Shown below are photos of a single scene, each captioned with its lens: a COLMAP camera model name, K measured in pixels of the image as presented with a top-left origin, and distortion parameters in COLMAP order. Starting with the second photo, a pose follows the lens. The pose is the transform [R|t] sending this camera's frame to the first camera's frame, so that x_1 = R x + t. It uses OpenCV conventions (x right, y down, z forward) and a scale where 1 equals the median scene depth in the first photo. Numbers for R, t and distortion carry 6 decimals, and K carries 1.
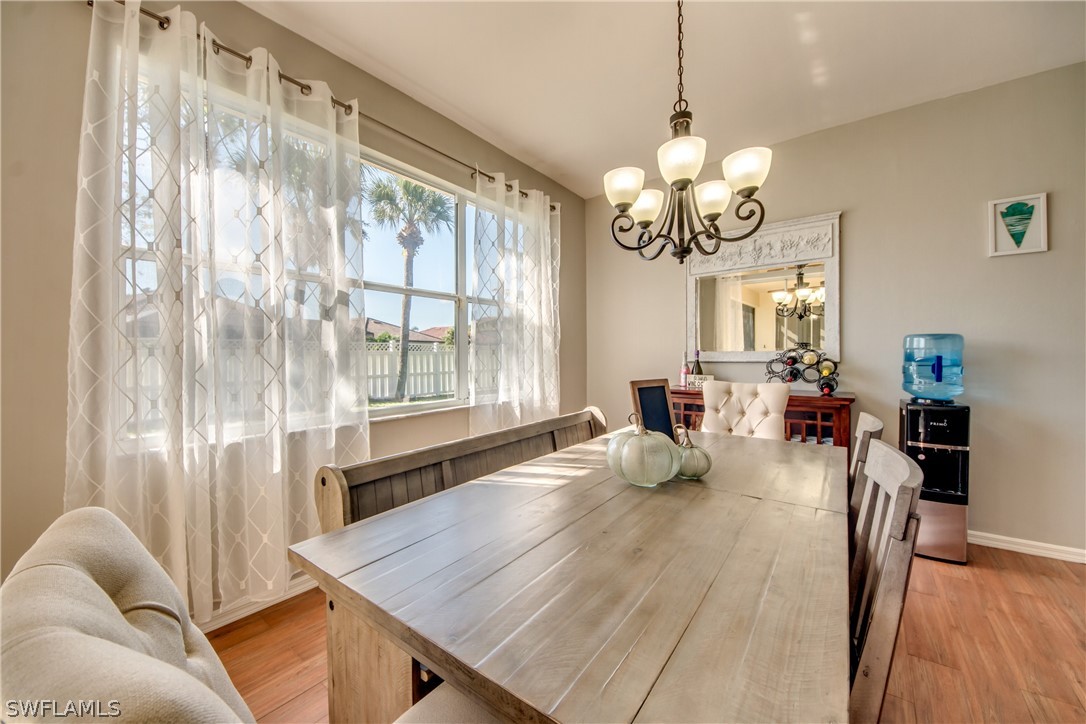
lens RADIAL K [[419.5, 0, 542.9], [0, 419.5, 359.0], [0, 0, 1]] dist [0.010861, -0.008590]
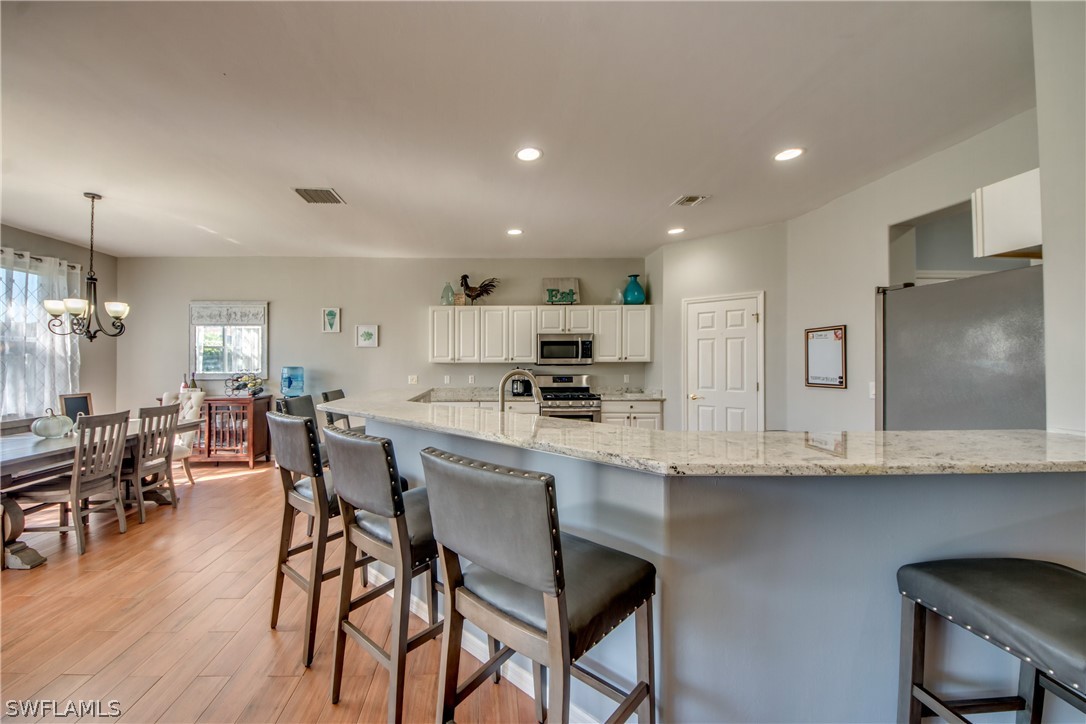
lens RADIAL K [[419.5, 0, 503.9], [0, 419.5, 353.8], [0, 0, 1]] dist [0.010861, -0.008590]
pose [[0.795785, 0.016079, 0.605366, 0.409875], [0.000167, 0.999642, -0.026770, -0.057903], [-0.605580, 0.021404, 0.795497, -1.204574]]
